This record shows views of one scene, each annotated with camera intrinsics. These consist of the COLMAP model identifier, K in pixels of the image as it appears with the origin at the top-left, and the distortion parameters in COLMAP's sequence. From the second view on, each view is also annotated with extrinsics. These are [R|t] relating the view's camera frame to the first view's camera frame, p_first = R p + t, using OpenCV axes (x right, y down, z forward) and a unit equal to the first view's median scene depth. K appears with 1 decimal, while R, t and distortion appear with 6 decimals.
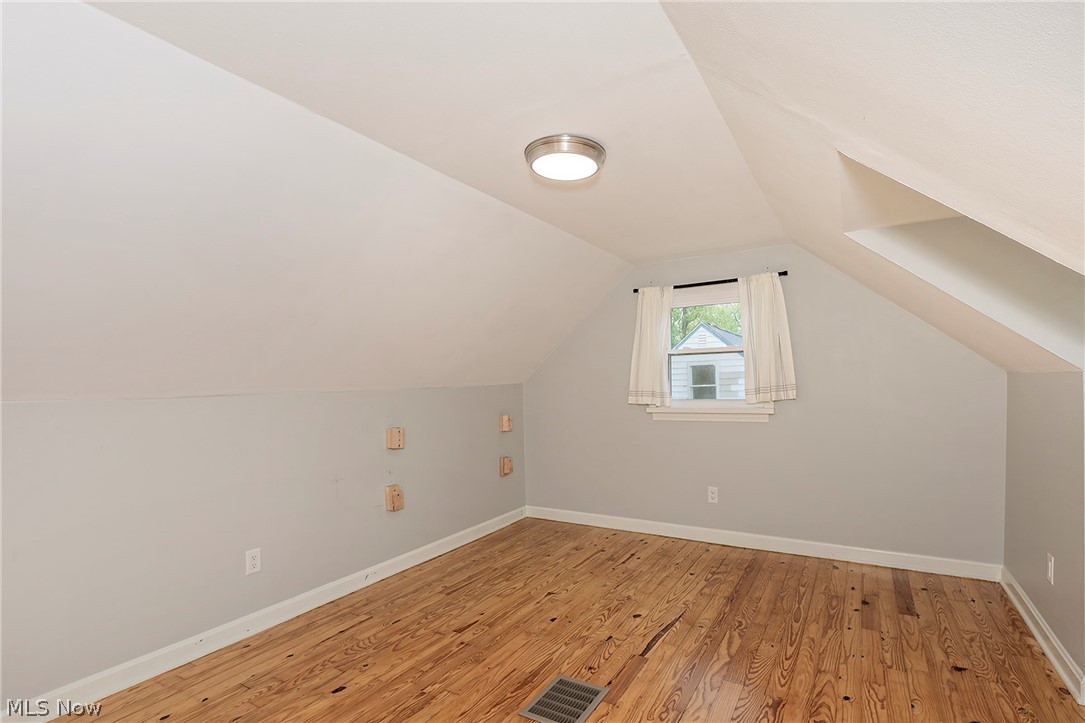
lens RADIAL K [[508.3, 0, 541.8], [0, 508.3, 366.3], [0, 0, 1]] dist [-0.001251, -0.000437]
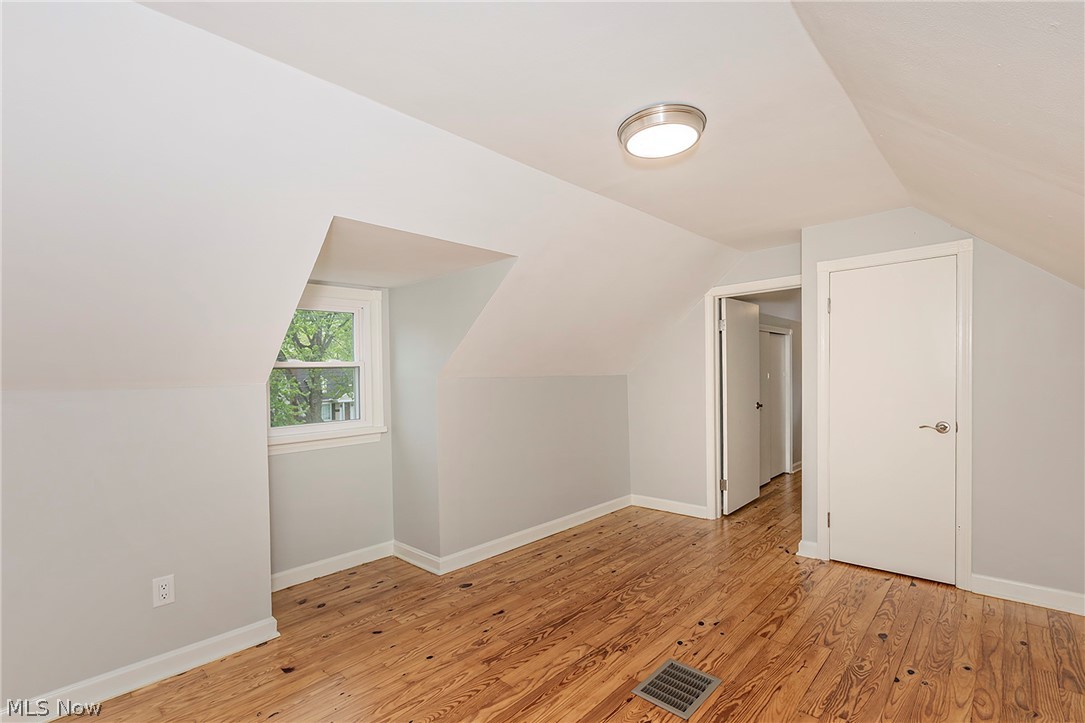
lens RADIAL K [[484.4, 0, 550.5], [0, 484.4, 391.3], [0, 0, 1]] dist [-0.002646, -0.000606]
pose [[-0.980368, 0.042846, 0.192466, 0.061116], [0.042988, 0.999070, -0.003439, 0.040173], [-0.192434, 0.004902, -0.981298, 1.443704]]
